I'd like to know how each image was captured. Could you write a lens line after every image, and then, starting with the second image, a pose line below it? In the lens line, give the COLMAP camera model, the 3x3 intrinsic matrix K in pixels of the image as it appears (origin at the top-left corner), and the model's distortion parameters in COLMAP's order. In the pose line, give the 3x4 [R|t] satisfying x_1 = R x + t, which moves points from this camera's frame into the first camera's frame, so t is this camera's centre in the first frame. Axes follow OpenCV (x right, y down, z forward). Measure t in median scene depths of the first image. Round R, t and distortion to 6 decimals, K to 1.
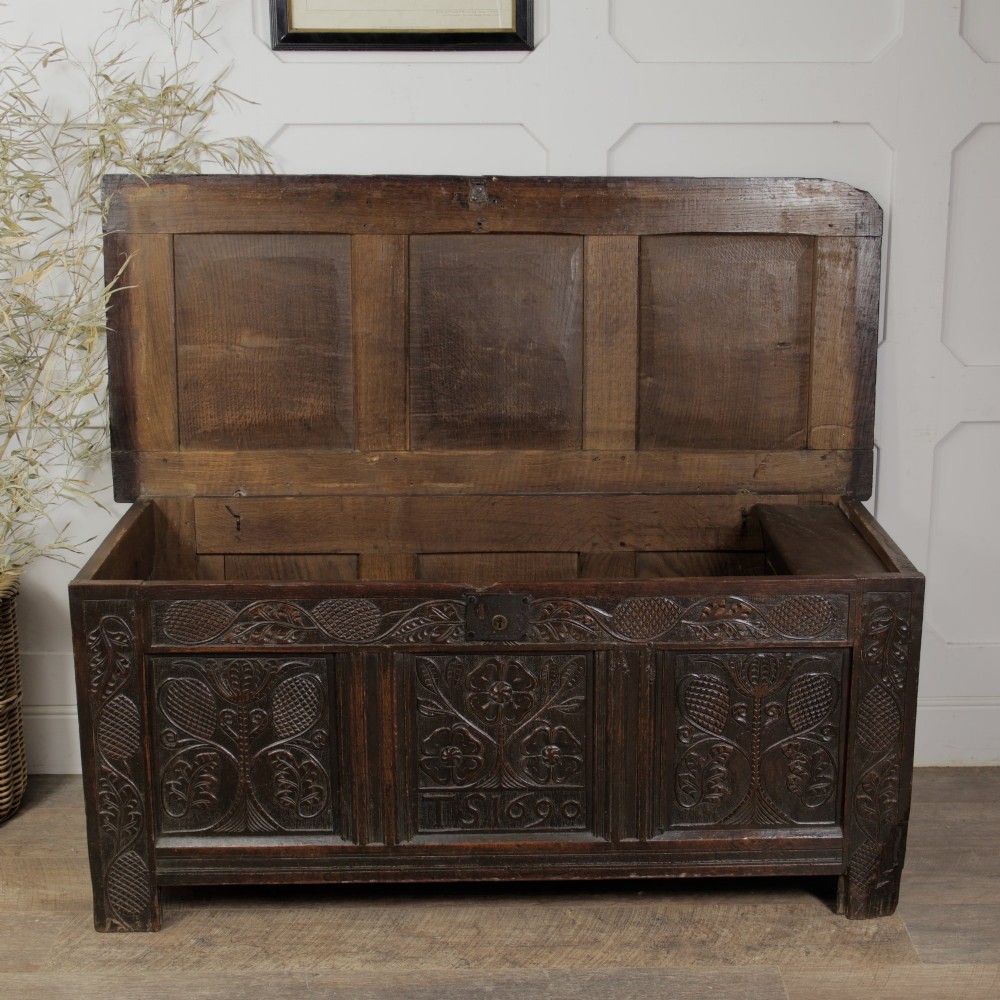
lens RADIAL K [[1555.7, 0, 474.7], [0, 1555.7, 524.3], [0, 0, 1]] dist [0.003426, 0.014607]
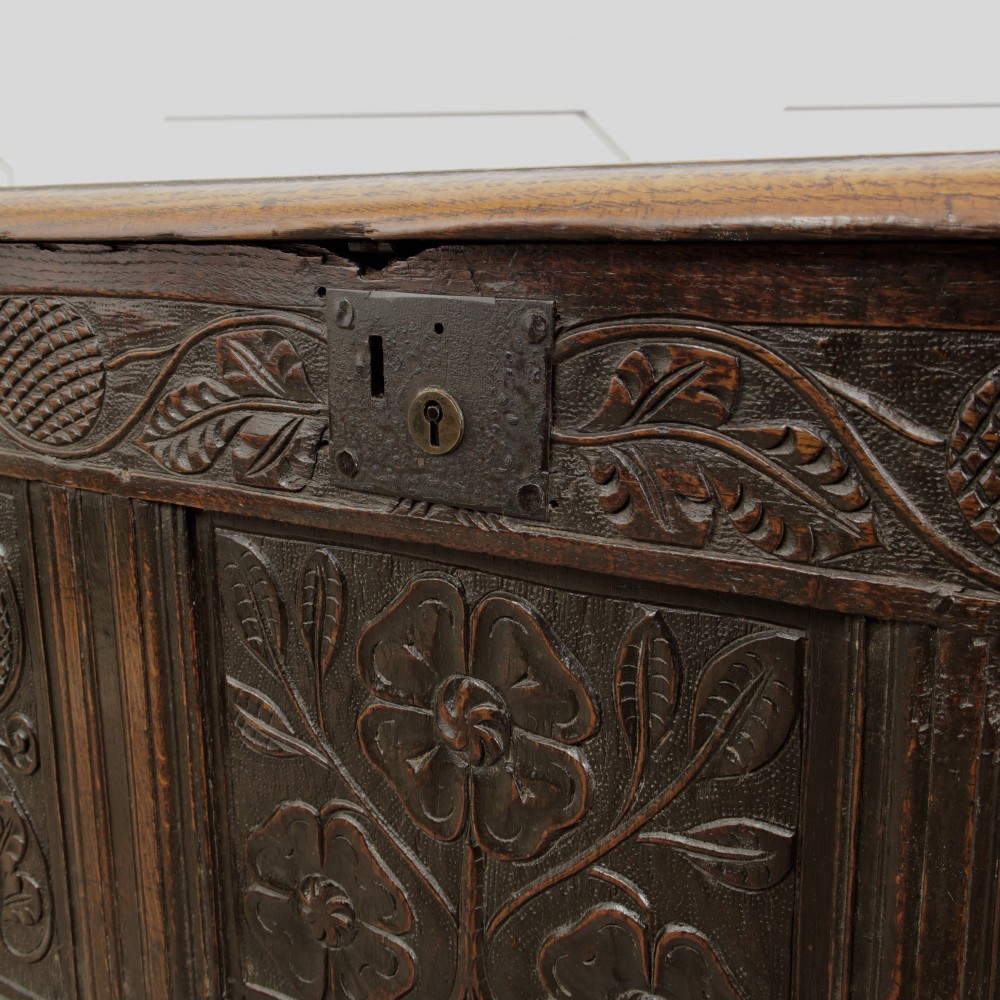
lens RADIAL K [[1111.9, 0, 499.9], [0, 1111.9, 463.3], [0, 0, 1]] dist [0.006965, 0.023934]
pose [[0.840696, 0.100301, -0.532138, 0.110074], [-0.133337, 0.990782, -0.023903, 0.069347], [0.524835, 0.091049, 0.846320, 0.832387]]
